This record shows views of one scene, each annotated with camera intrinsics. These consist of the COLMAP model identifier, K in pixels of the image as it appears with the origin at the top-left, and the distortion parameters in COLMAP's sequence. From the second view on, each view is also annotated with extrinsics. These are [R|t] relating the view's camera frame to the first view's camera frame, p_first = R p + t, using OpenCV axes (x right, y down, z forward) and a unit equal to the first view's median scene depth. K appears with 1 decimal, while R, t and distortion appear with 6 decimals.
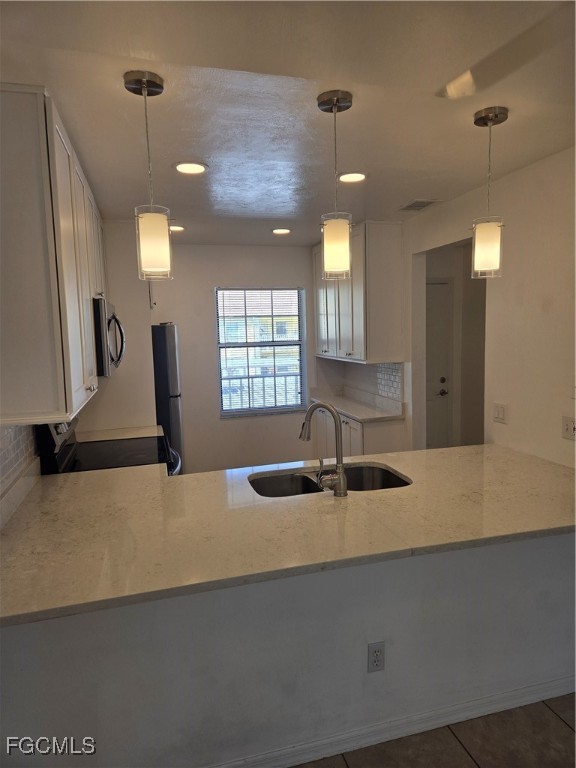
lens RADIAL K [[514.1, 0, 290.5], [0, 514.1, 378.8], [0, 0, 1]] dist [0.070150, -0.063368]
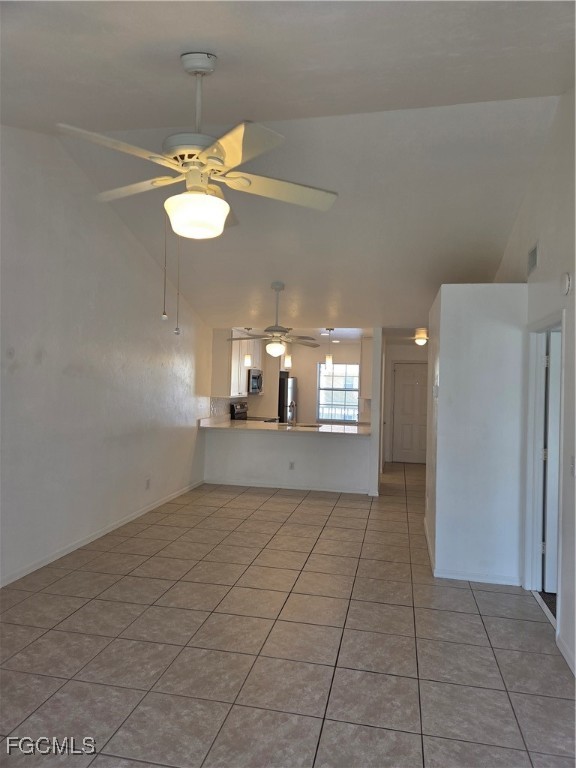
lens RADIAL K [[514.1, 0, 290.5], [0, 514.1, 378.8], [0, 0, 1]] dist [0.070150, -0.063368]
pose [[0.886811, 0.049121, -0.459513, 1.230863], [-0.096649, 0.992060, -0.080474, 0.132243], [0.451912, 0.115777, 0.884518, -1.610068]]
